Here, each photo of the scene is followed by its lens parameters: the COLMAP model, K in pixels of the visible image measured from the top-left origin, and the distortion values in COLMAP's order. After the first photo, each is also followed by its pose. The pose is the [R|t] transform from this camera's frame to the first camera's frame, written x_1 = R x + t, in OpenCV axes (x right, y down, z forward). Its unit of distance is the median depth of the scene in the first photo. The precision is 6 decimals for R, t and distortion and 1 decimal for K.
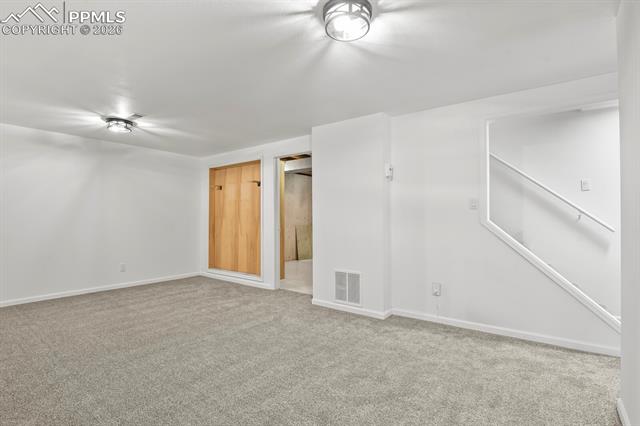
lens RADIAL K [[314.9, 0, 322.9], [0, 314.9, 213.3], [0, 0, 1]] dist [-0.017287, -0.000510]
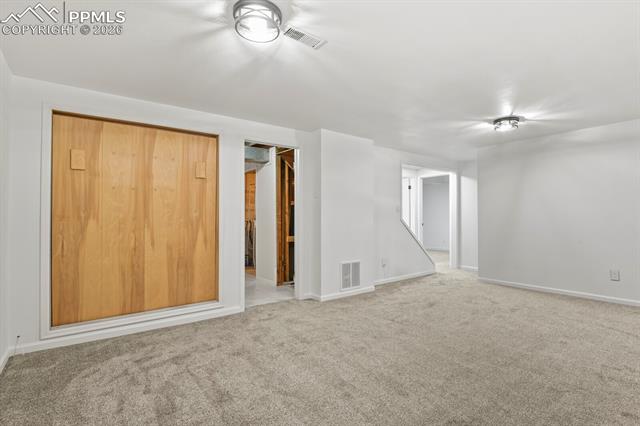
lens RADIAL K [[314.9, 0, 322.9], [0, 314.9, 213.3], [0, 0, 1]] dist [-0.017287, -0.000510]
pose [[0.245072, 0.022558, 0.969242, -1.023219], [-0.002411, 0.999740, -0.022658, 0.026980], [-0.969502, 0.003216, 0.245063, 0.750496]]
